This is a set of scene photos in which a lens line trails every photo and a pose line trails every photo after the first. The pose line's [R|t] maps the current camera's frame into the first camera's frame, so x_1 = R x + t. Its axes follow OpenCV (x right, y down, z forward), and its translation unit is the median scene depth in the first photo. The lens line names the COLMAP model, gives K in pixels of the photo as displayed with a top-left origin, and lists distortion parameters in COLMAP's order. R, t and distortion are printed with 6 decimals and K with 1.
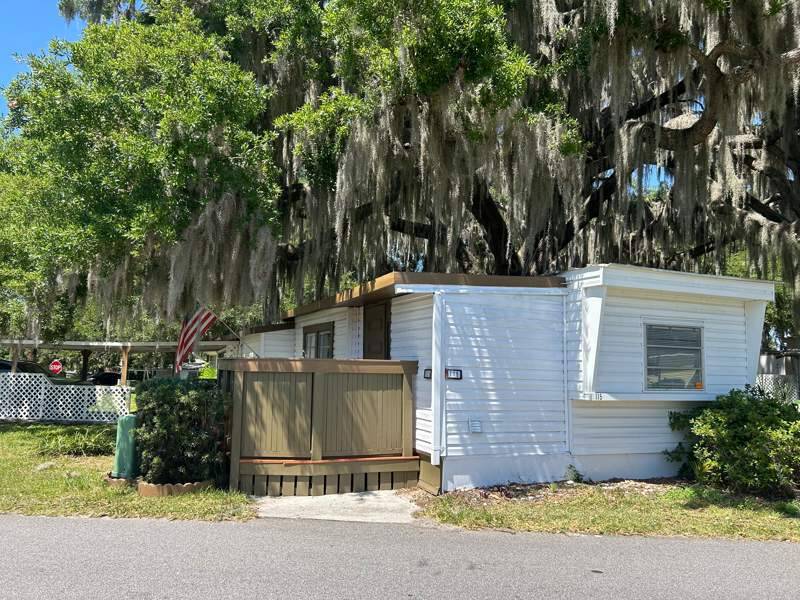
lens RADIAL K [[605.5, 0, 400.0], [0, 605.5, 300.0], [0, 0, 1]] dist [0.002089, -0.001061]
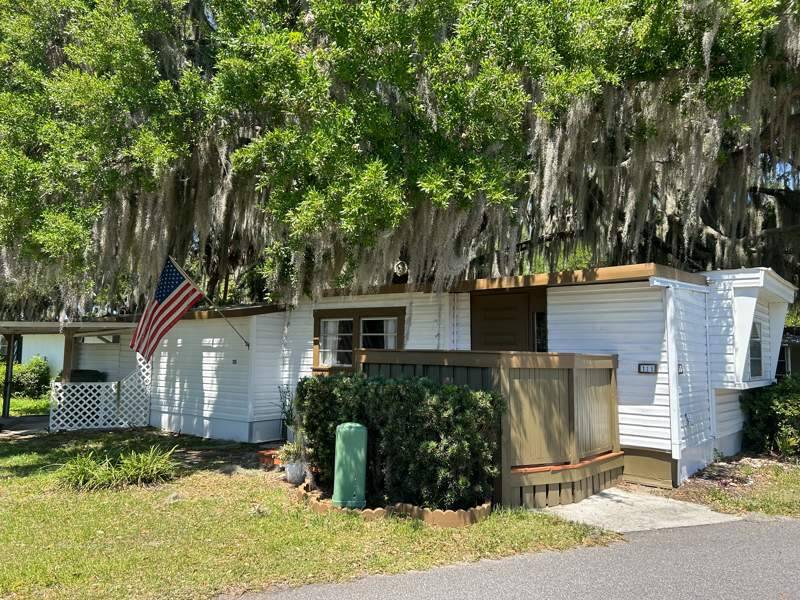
lens RADIAL K [[605.5, 0, 400.0], [0, 605.5, 300.0], [0, 0, 1]] dist [0.002089, -0.001061]
pose [[0.893591, 0.037062, 0.447350, -0.739129], [-0.050684, 0.998543, 0.018515, 0.013048], [-0.446012, -0.039218, 0.894167, 0.289525]]
